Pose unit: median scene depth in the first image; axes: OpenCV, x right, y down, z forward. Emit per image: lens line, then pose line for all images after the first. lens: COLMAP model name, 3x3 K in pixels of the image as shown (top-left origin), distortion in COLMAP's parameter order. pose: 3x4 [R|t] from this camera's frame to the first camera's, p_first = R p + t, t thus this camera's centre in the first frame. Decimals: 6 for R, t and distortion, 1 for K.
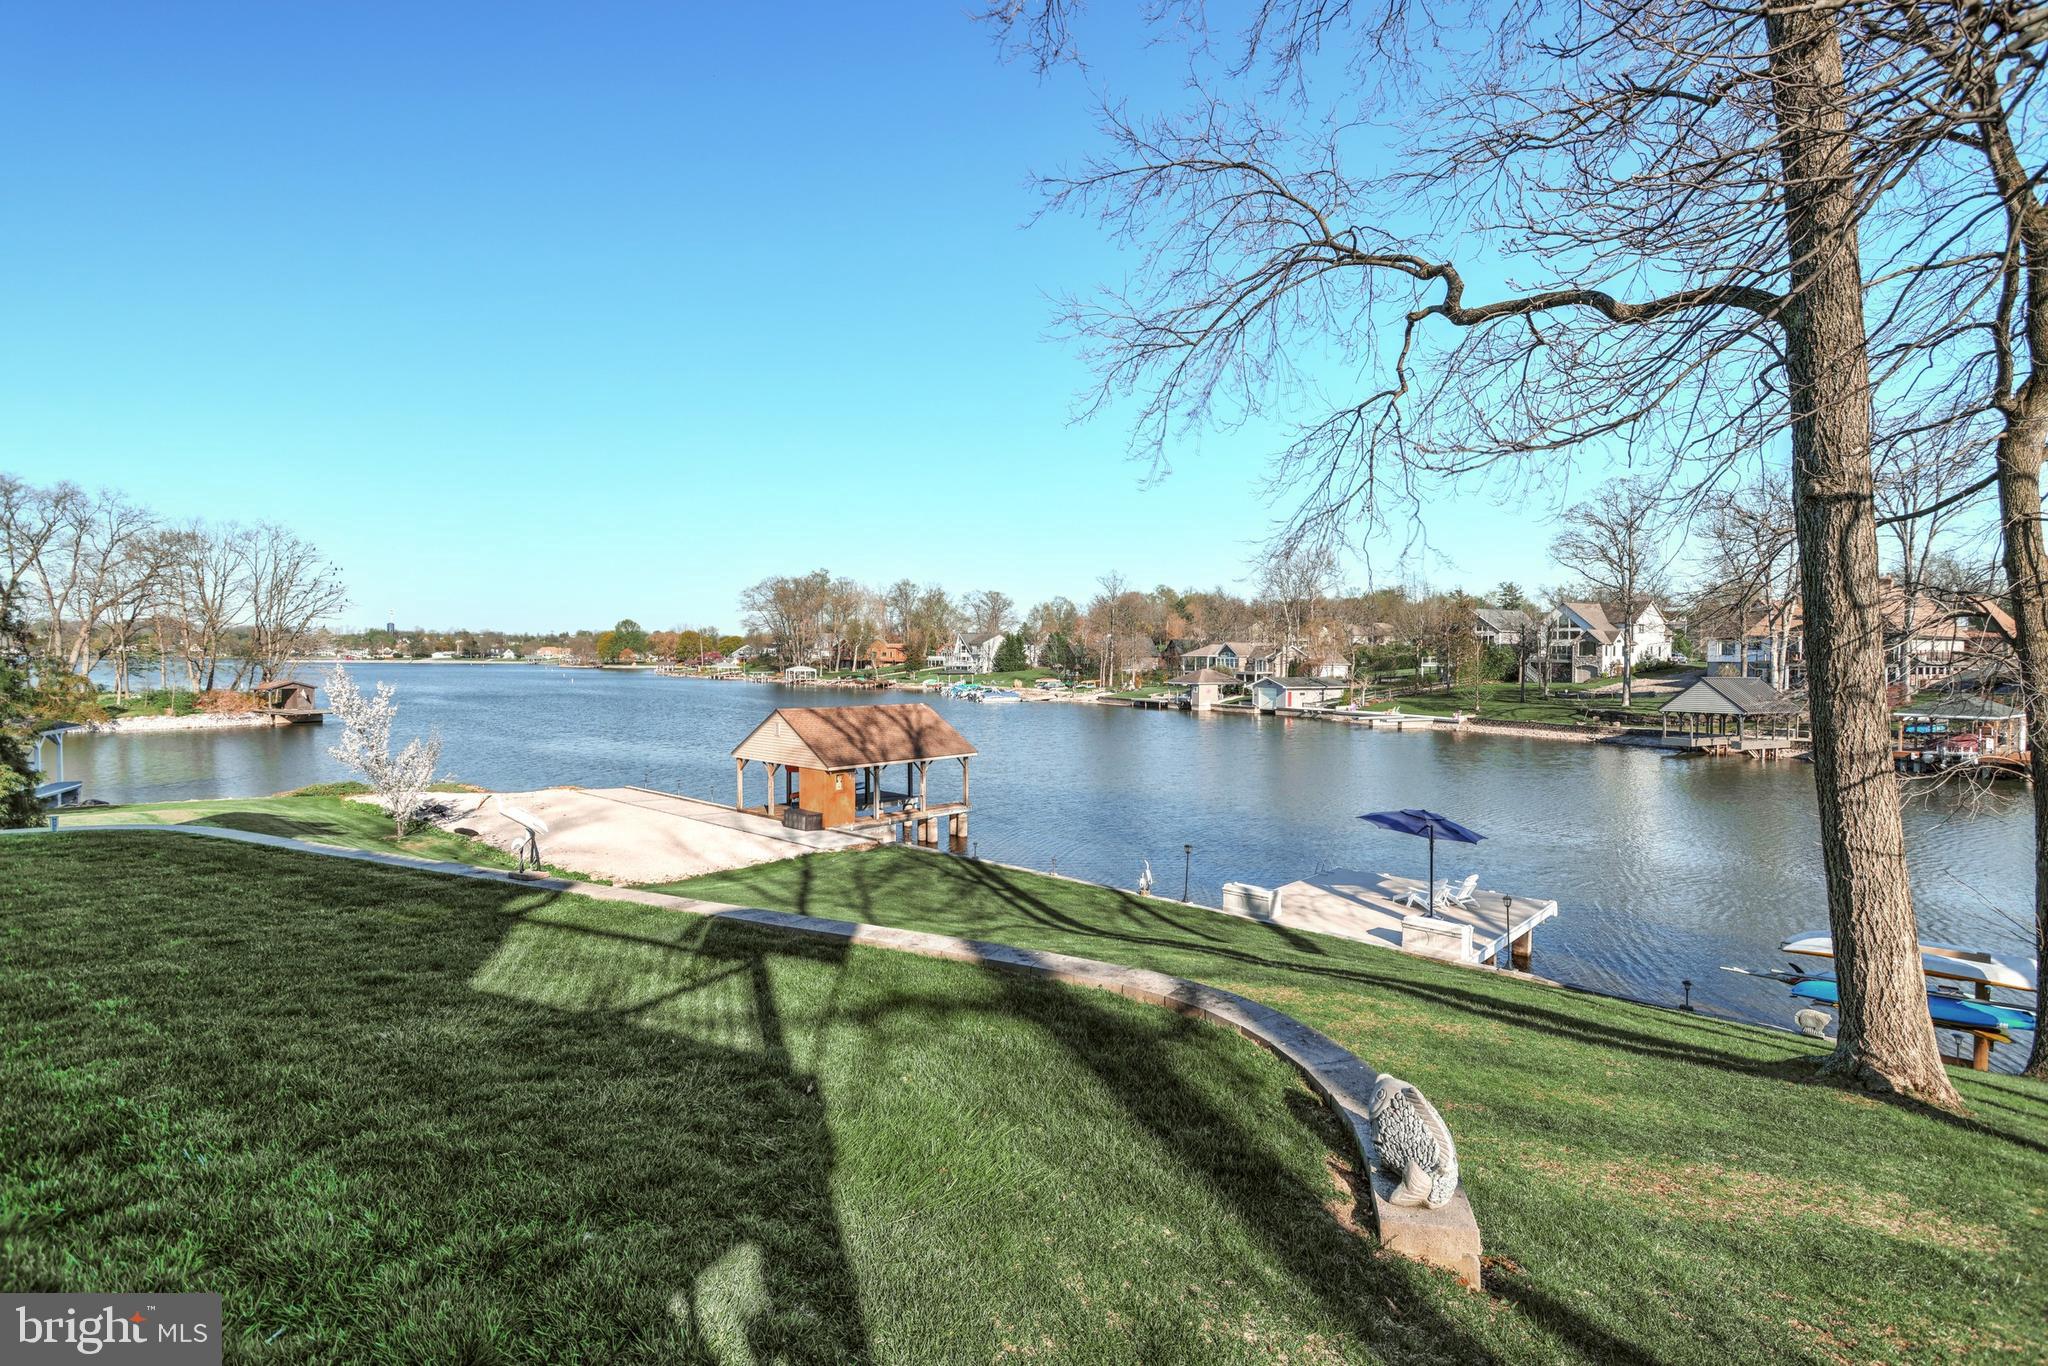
lens RADIAL K [[961.7, 0, 1036.9], [0, 961.7, 670.2], [0, 0, 1]] dist [-0.008022, 0.004709]
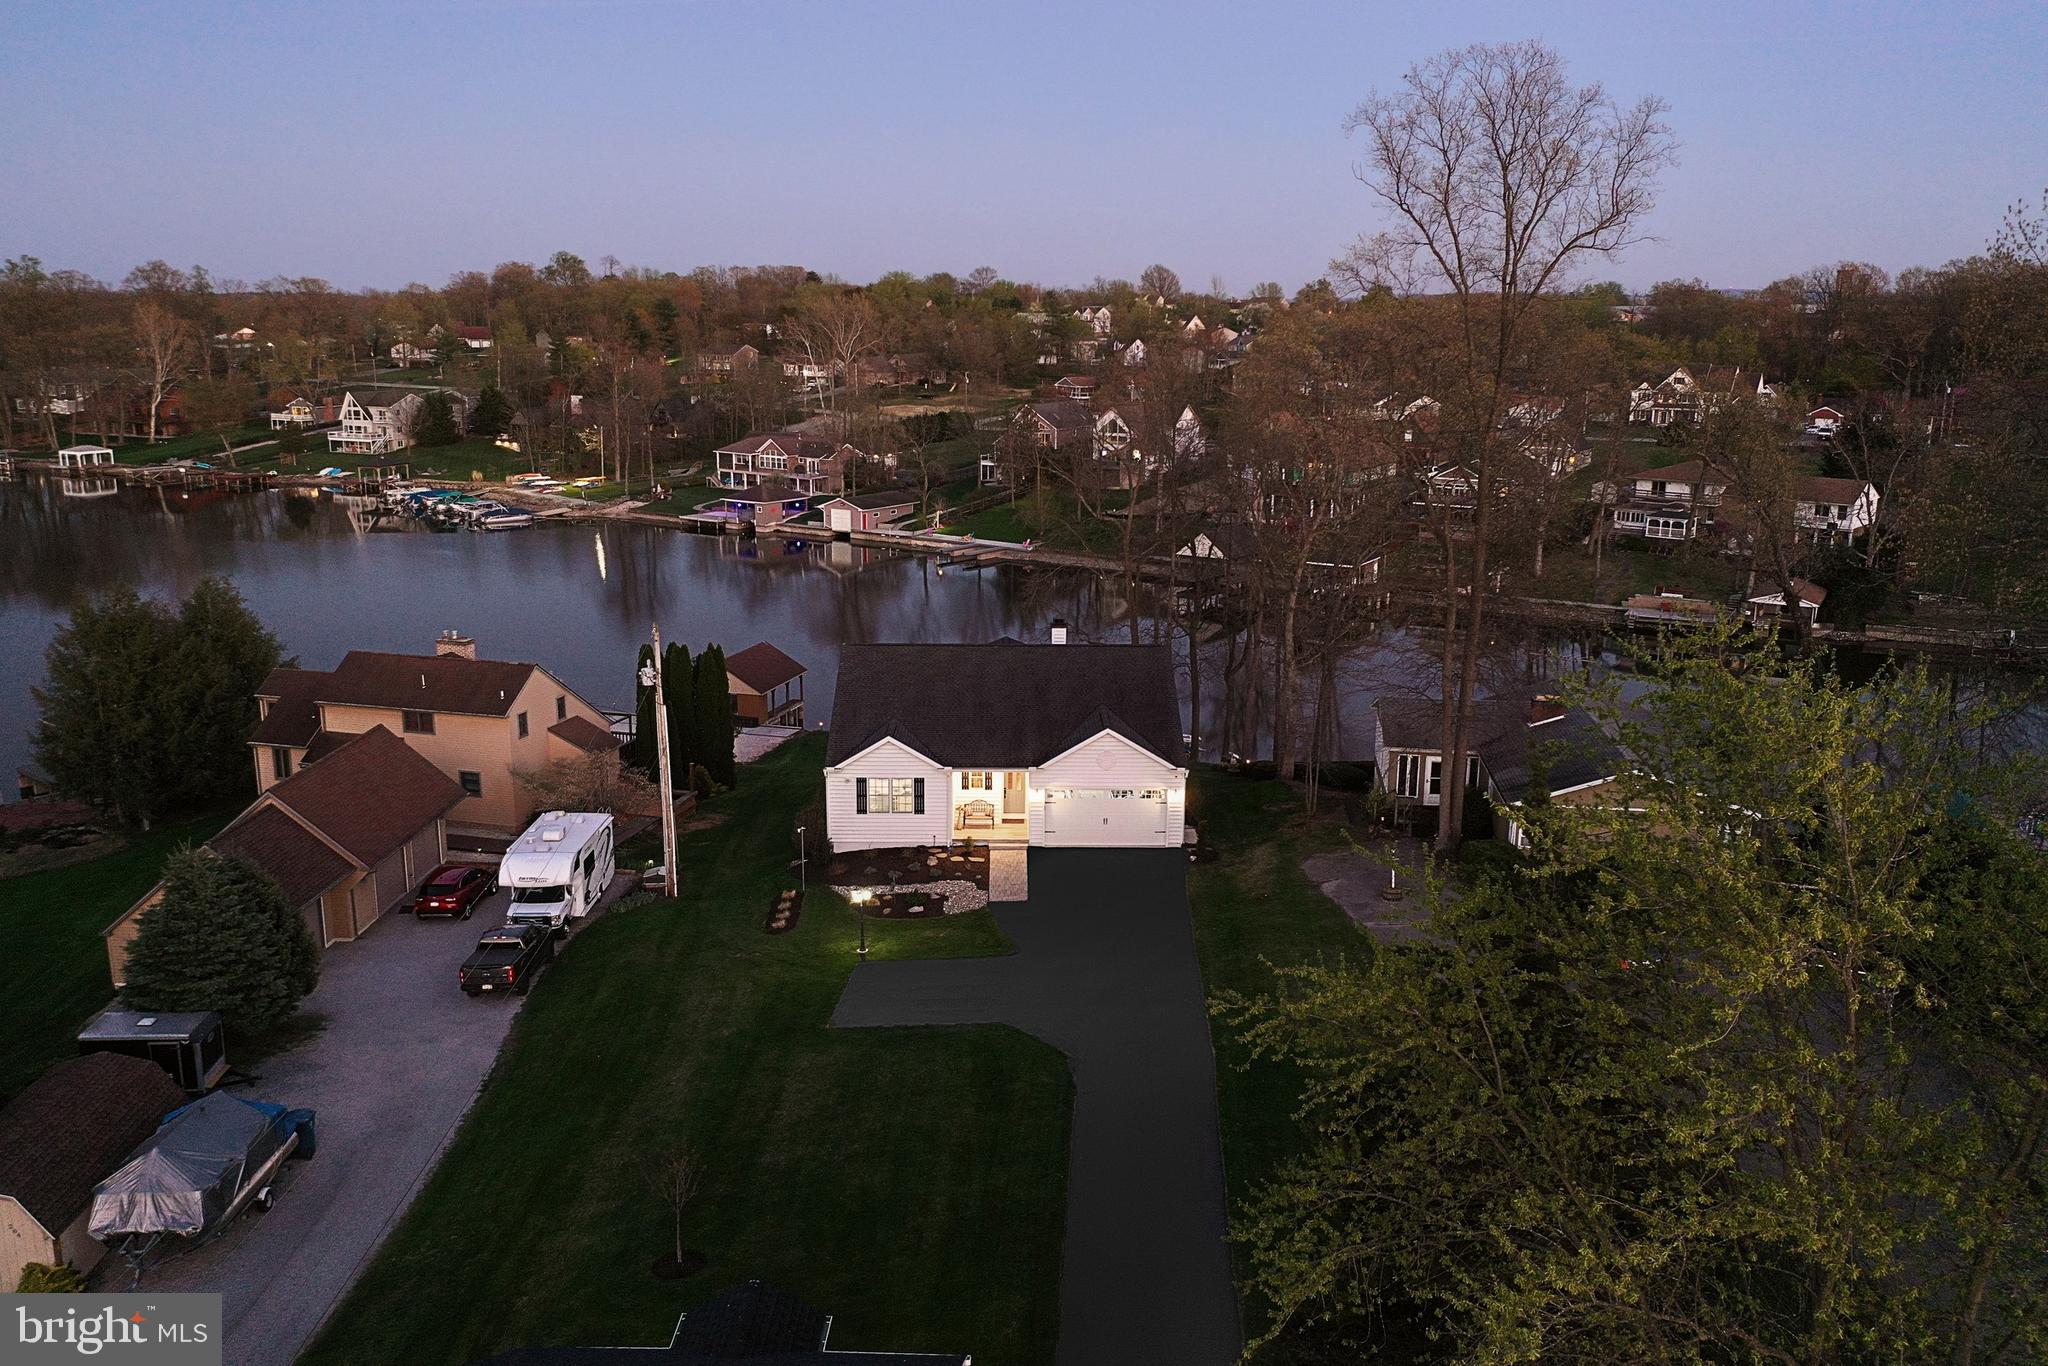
lens RADIAL K [[1606.9, 0, 1012.2], [0, 1606.9, 683.7], [0, 0, 1]] dist [0.005579, -0.008311]
pose [[0.903810, -0.097905, 0.416583, -0.283547], [0.005060, 0.975854, 0.218367, -0.157076], [-0.427903, -0.195254, 0.882482, -0.510754]]
